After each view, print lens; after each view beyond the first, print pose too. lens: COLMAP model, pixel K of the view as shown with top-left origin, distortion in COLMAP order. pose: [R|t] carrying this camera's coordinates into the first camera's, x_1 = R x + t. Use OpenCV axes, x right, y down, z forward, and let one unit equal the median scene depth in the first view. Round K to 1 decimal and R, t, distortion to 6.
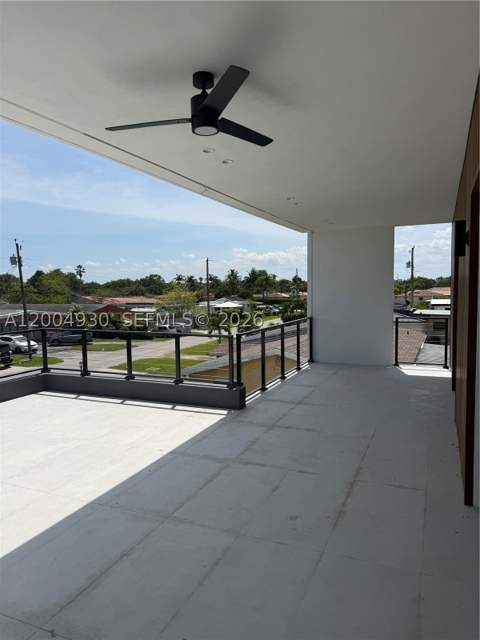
lens RADIAL K [[447.3, 0, 243.8], [0, 447.3, 318.0], [0, 0, 1]] dist [0.050411, -0.001540]
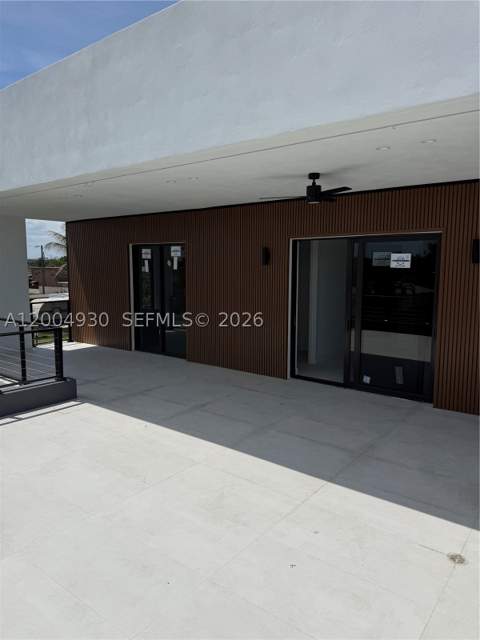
lens RADIAL K [[447.3, 0, 245.2], [0, 447.3, 321.2], [0, 0, 1]] dist [0.050411, -0.001540]
pose [[0.238156, -0.100190, 0.966045, -1.007355], [0.065020, 0.994078, 0.087068, -0.037186], [-0.969048, 0.042077, 0.243260, 0.418314]]
